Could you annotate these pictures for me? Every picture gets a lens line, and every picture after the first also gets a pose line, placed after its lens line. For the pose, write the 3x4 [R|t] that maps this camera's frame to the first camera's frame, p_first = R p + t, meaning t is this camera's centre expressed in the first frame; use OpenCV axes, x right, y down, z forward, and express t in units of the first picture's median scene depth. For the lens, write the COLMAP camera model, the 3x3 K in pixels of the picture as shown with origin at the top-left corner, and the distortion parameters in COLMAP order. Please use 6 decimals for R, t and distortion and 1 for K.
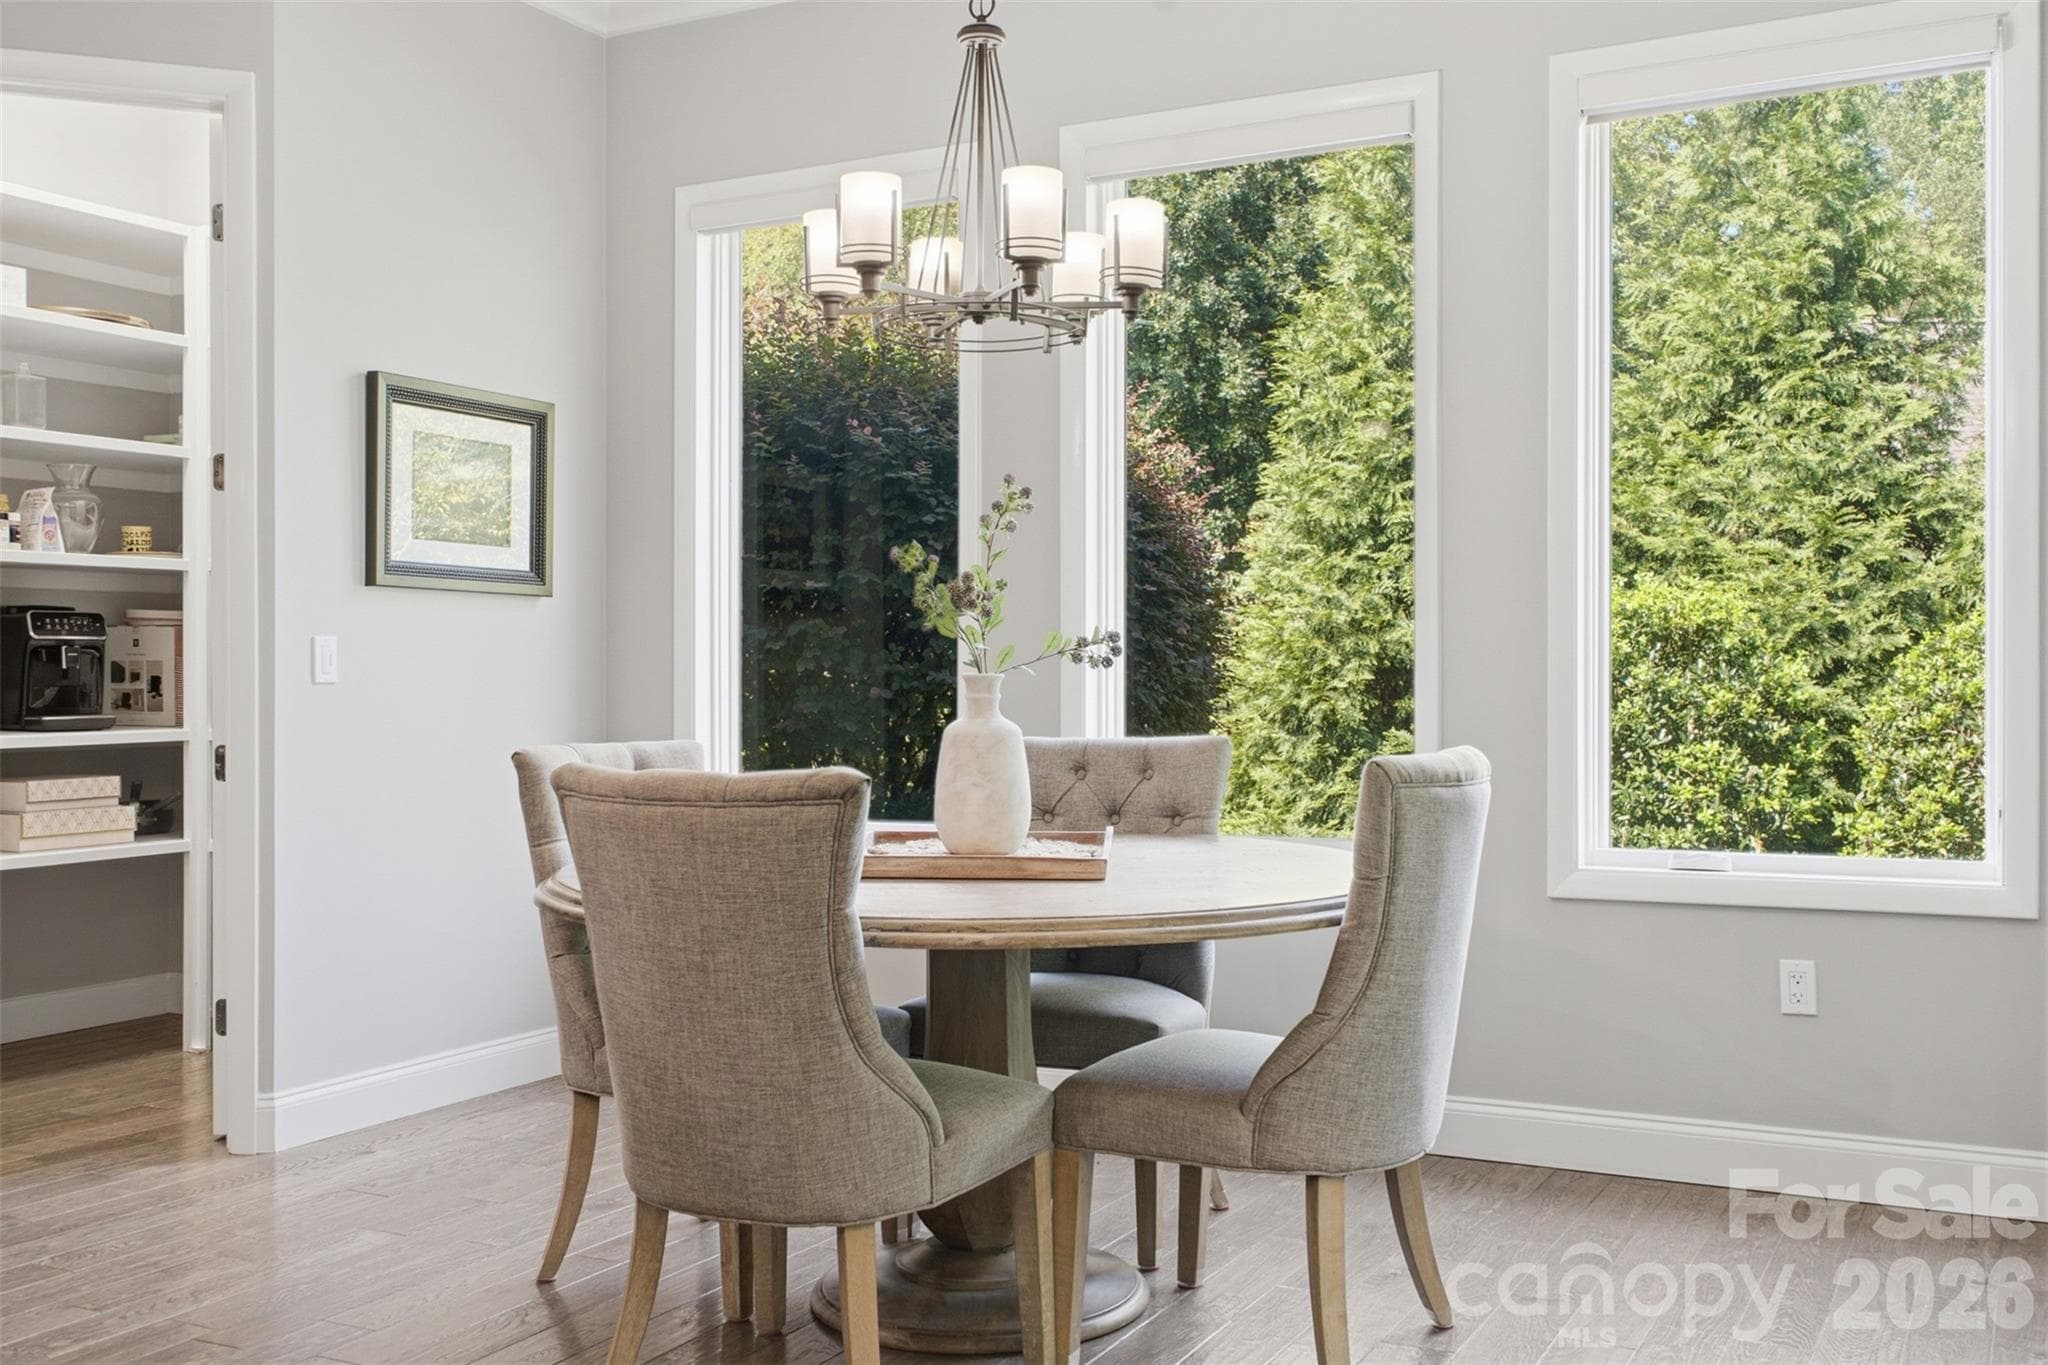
lens RADIAL K [[1954.1, 0, 1019.1], [0, 1954.1, 672.1], [0, 0, 1]] dist [0.025111, 0.000000]
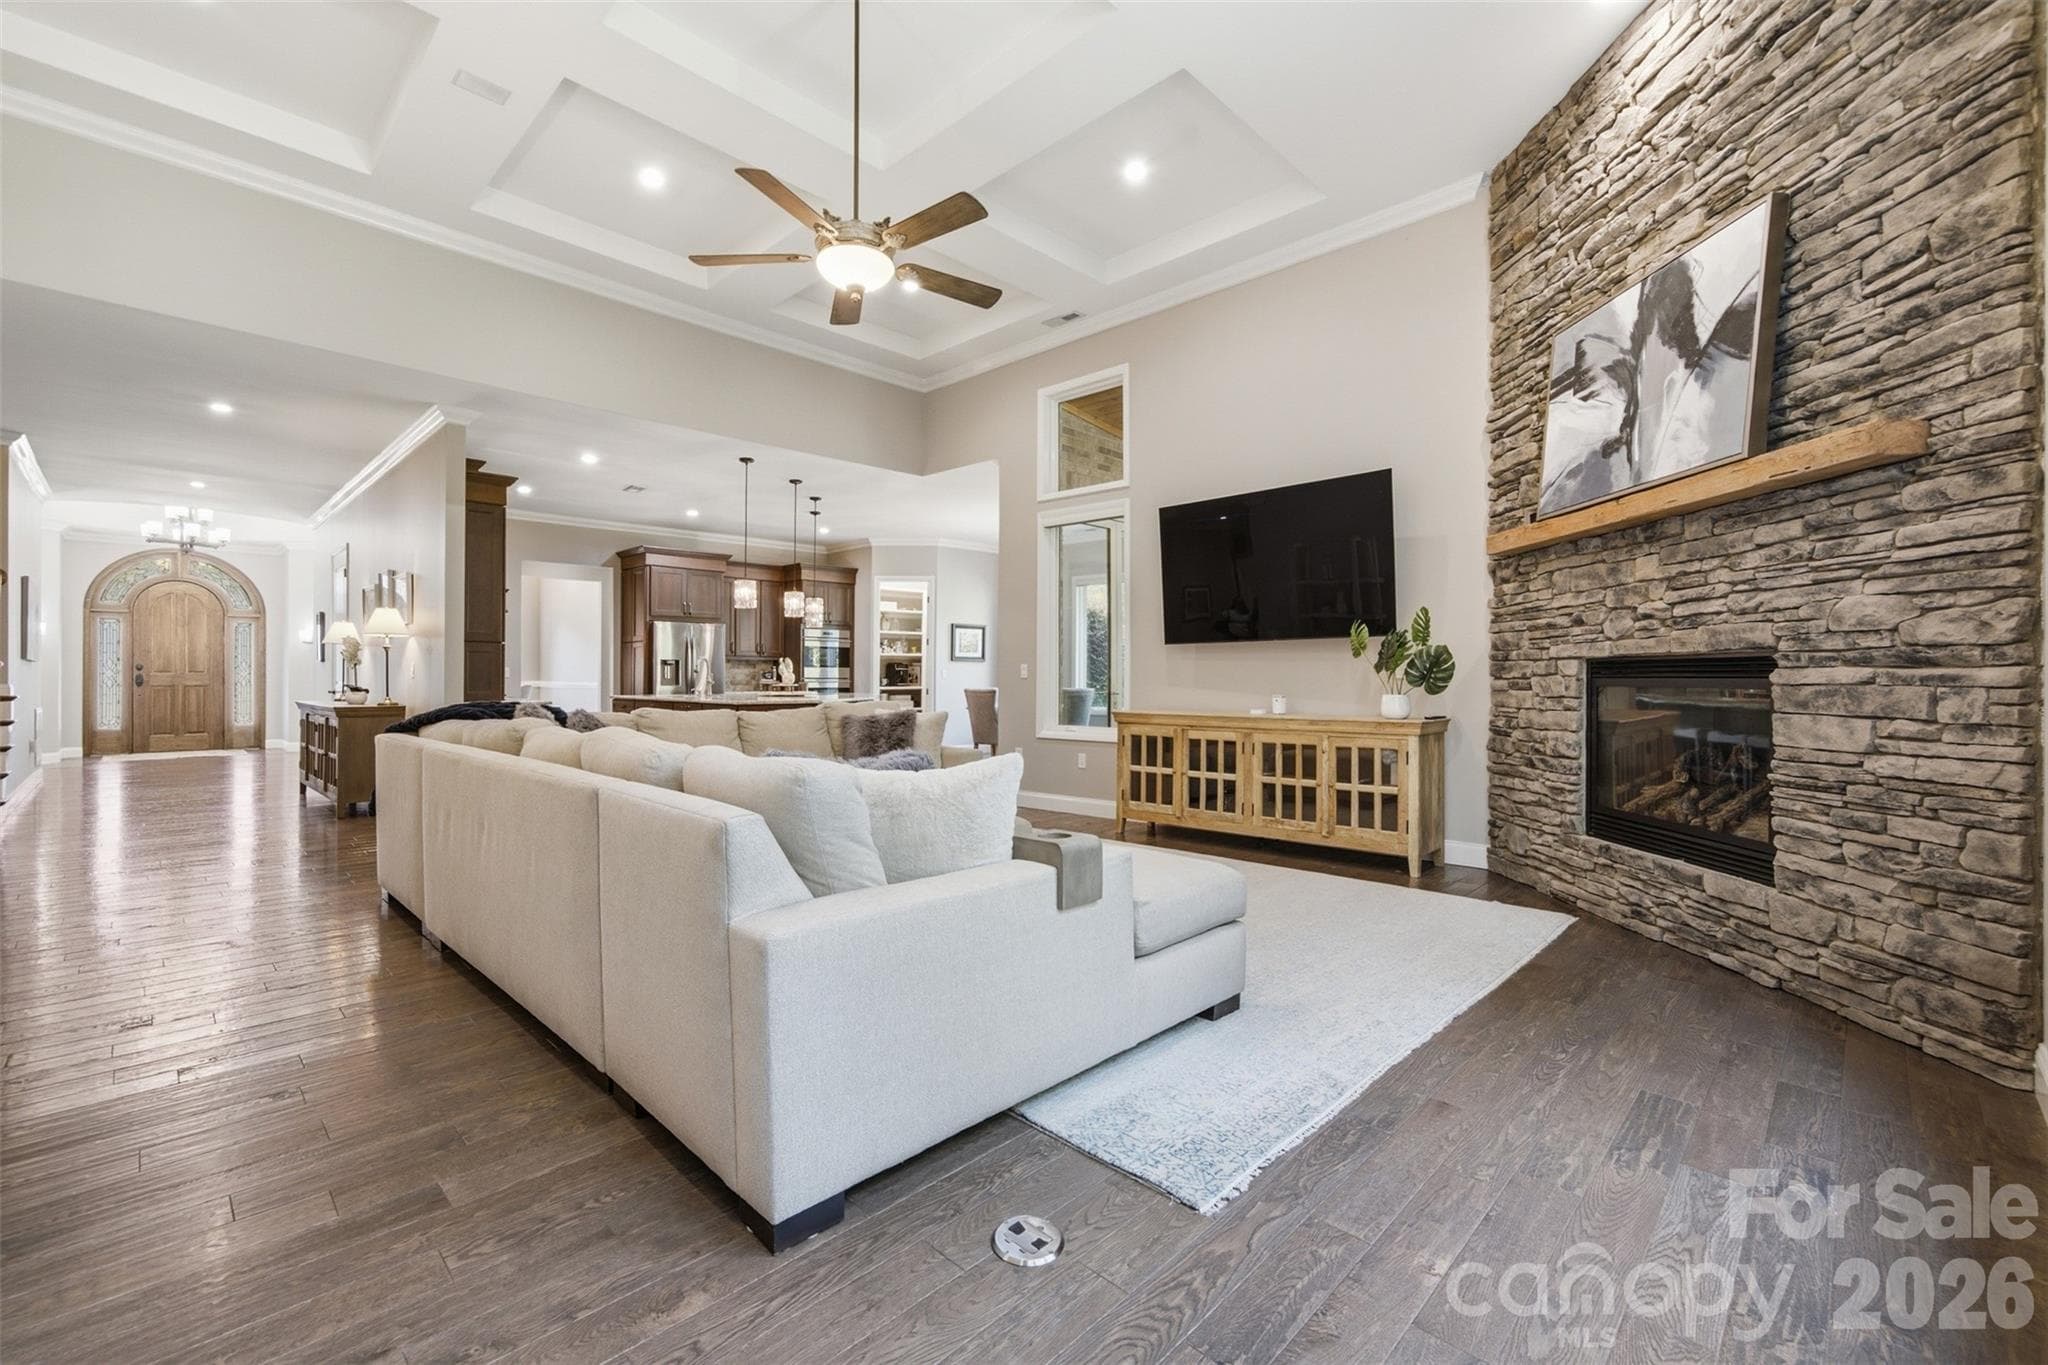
lens RADIAL K [[872.0, 0, 1010.2], [0, 872.0, 677.1], [0, 0, 1]] dist [0.000984, 0.004225]
pose [[0.957625, 0.007398, -0.287924, 0.236723], [-0.005594, 0.999959, 0.007089, -0.006553], [0.287965, -0.005178, 0.957627, -0.583457]]
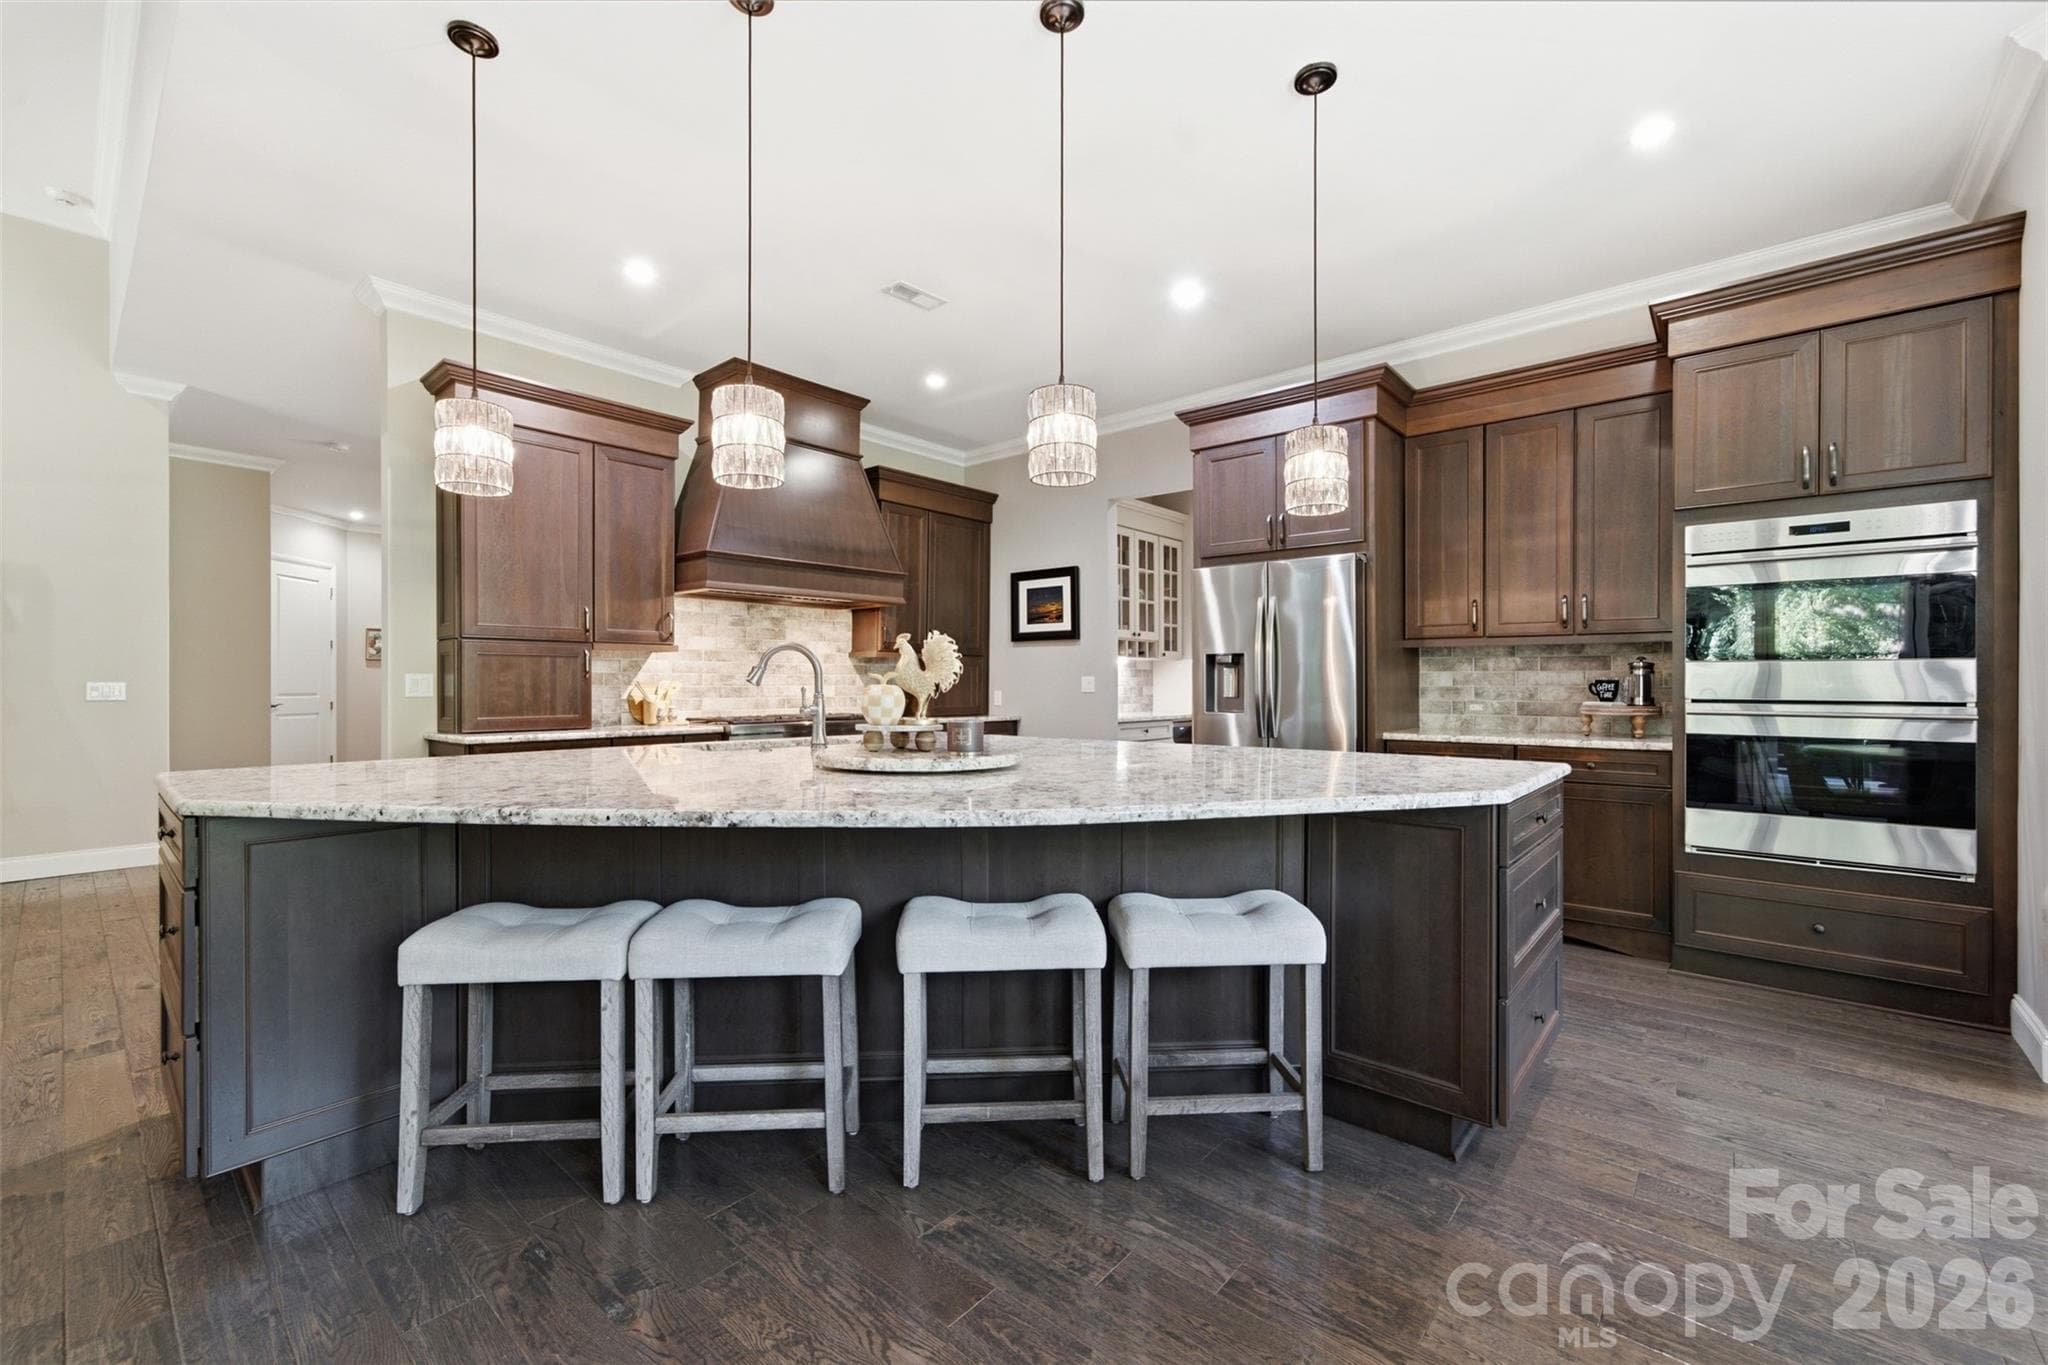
lens RADIAL K [[872.0, 0, 1020.8], [0, 872.0, 695.7], [0, 0, 1]] dist [0.000984, 0.004225]
pose [[-0.214851, 0.021820, -0.976403, 0.047921], [0.006080, 0.999761, 0.021004, -0.005806], [0.976628, -0.001424, -0.214932, 0.168232]]
